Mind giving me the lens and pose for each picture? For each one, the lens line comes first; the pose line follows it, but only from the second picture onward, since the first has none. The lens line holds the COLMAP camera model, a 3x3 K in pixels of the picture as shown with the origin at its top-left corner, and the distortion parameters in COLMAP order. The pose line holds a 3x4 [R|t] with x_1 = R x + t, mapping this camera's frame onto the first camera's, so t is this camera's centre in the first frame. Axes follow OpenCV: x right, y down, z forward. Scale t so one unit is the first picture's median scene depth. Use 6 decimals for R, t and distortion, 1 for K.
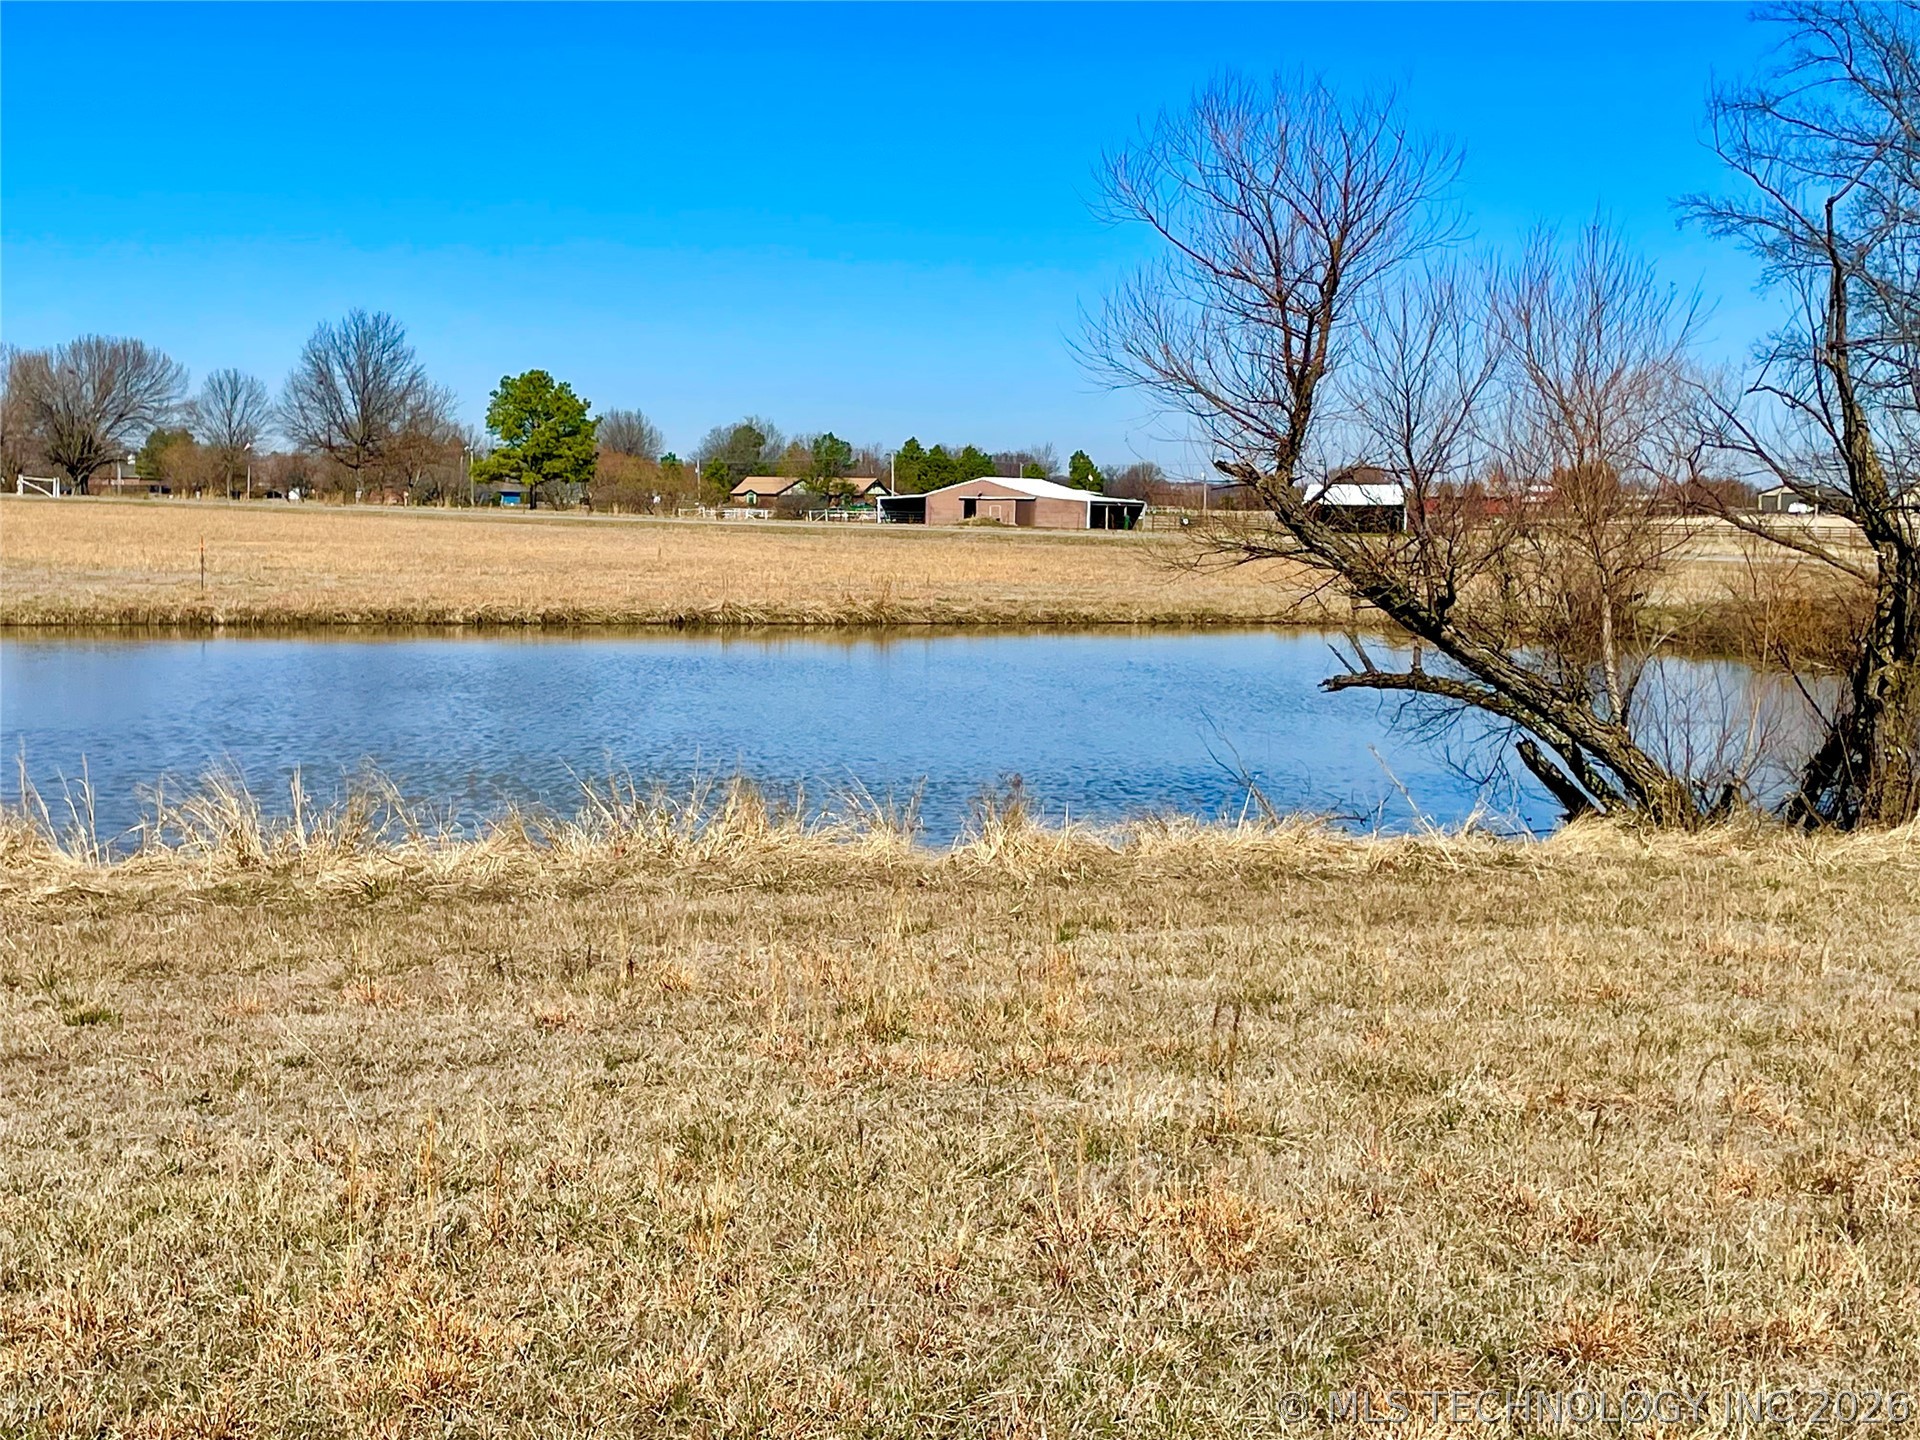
lens RADIAL K [[2735.8, 0, 960.6], [0, 2735.8, 721.3], [0, 0, 1]] dist [-0.000212, 0.000000]
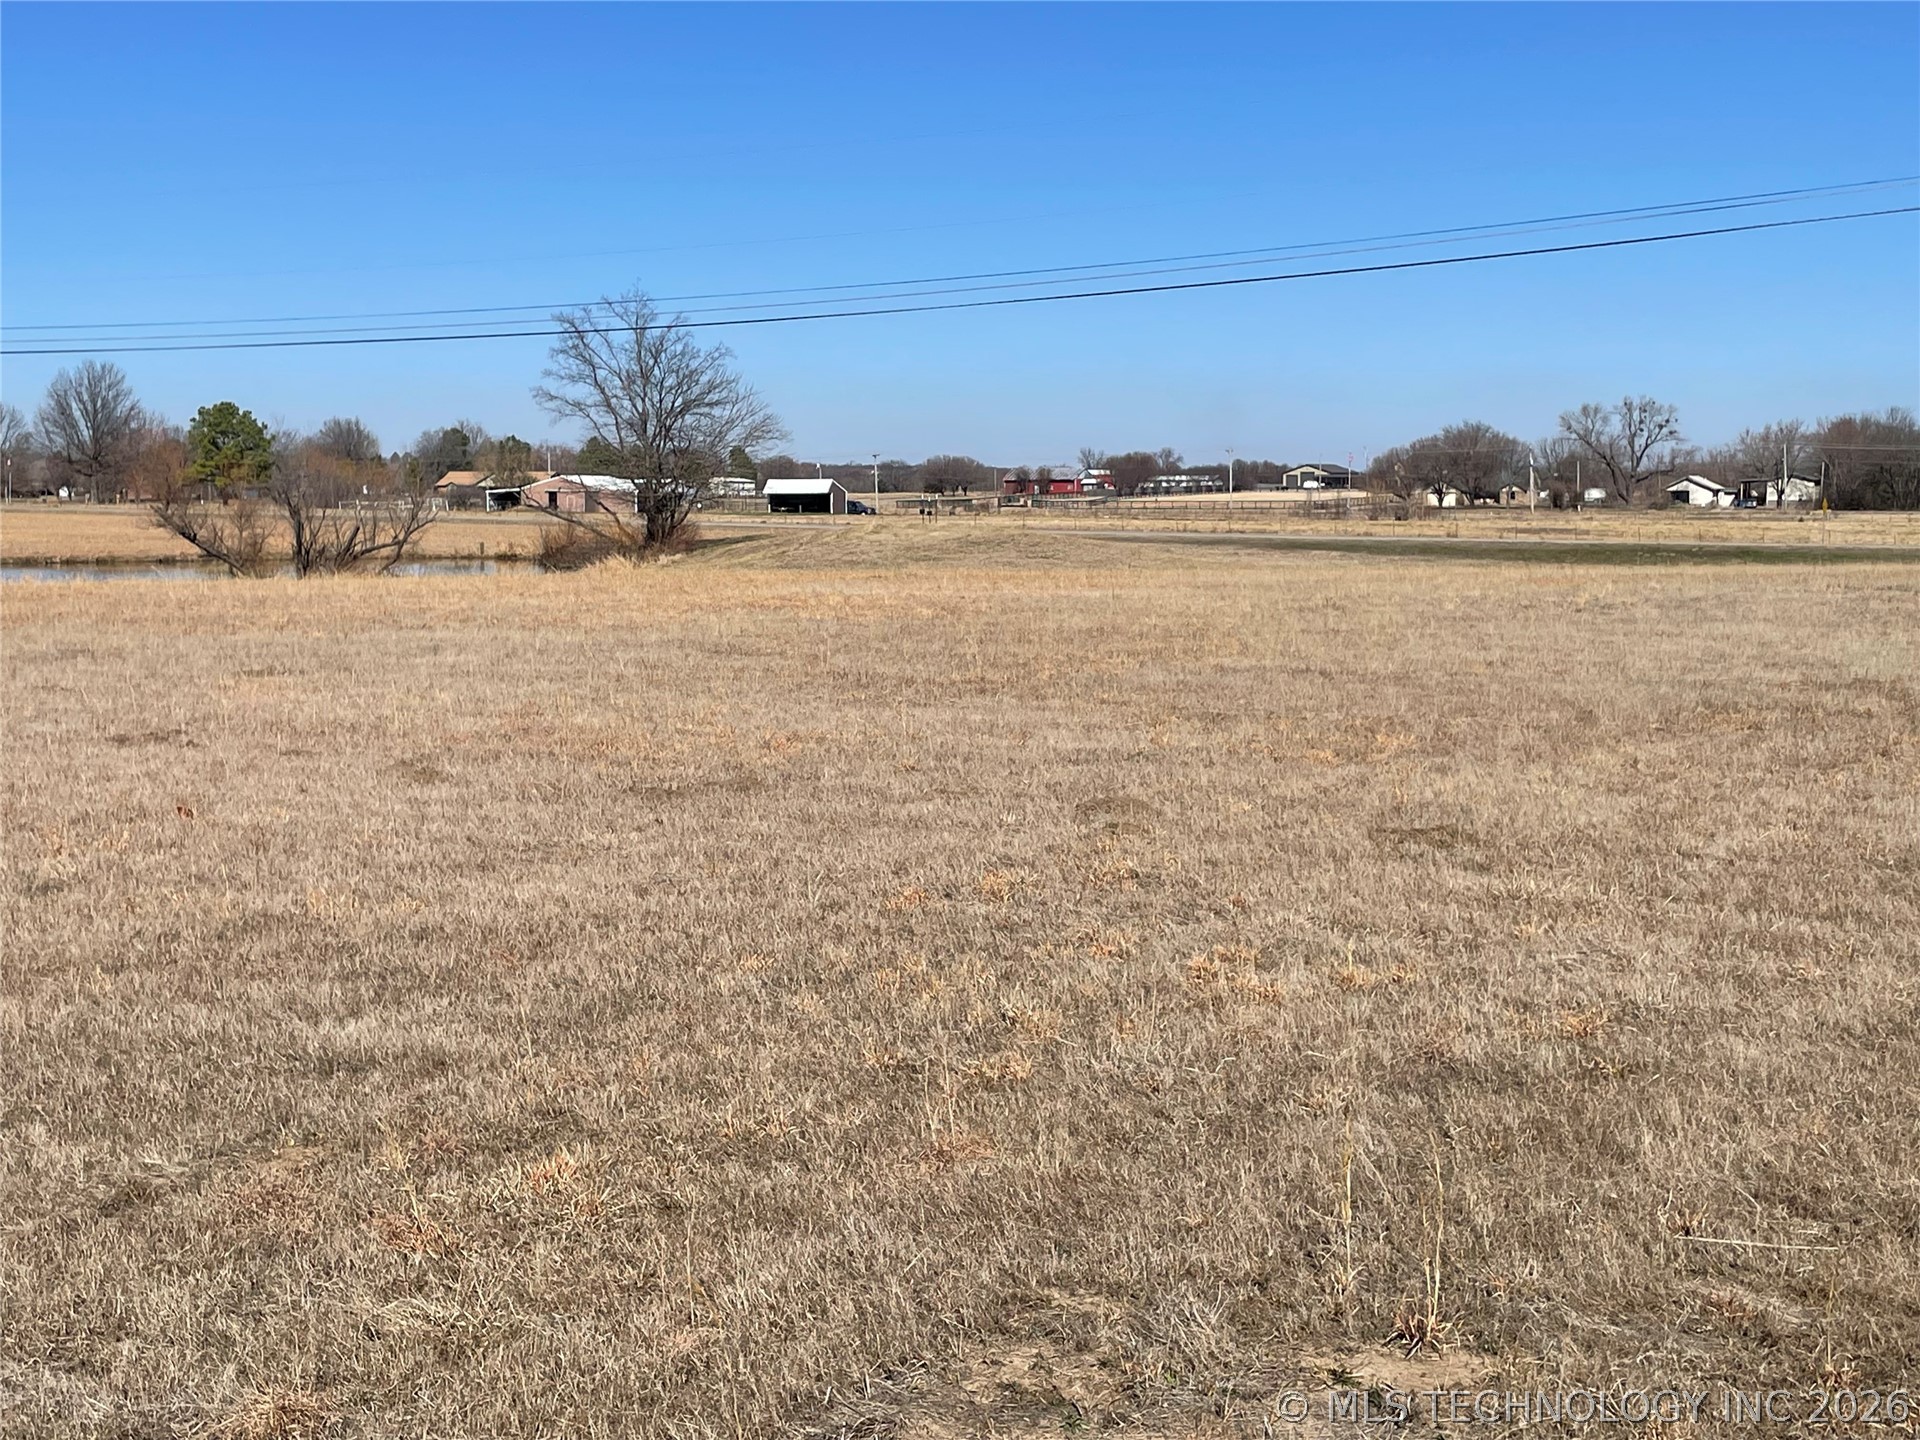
lens RADIAL K [[2519.8, 0, 959.3], [0, 2519.8, 717.5], [0, 0, 1]] dist [0.010227, 0.000000]
pose [[0.995697, -0.022284, 0.089948, 0.095974], [0.021155, 0.999685, 0.013489, 0.020859], [-0.090220, -0.011528, 0.995855, -0.300273]]
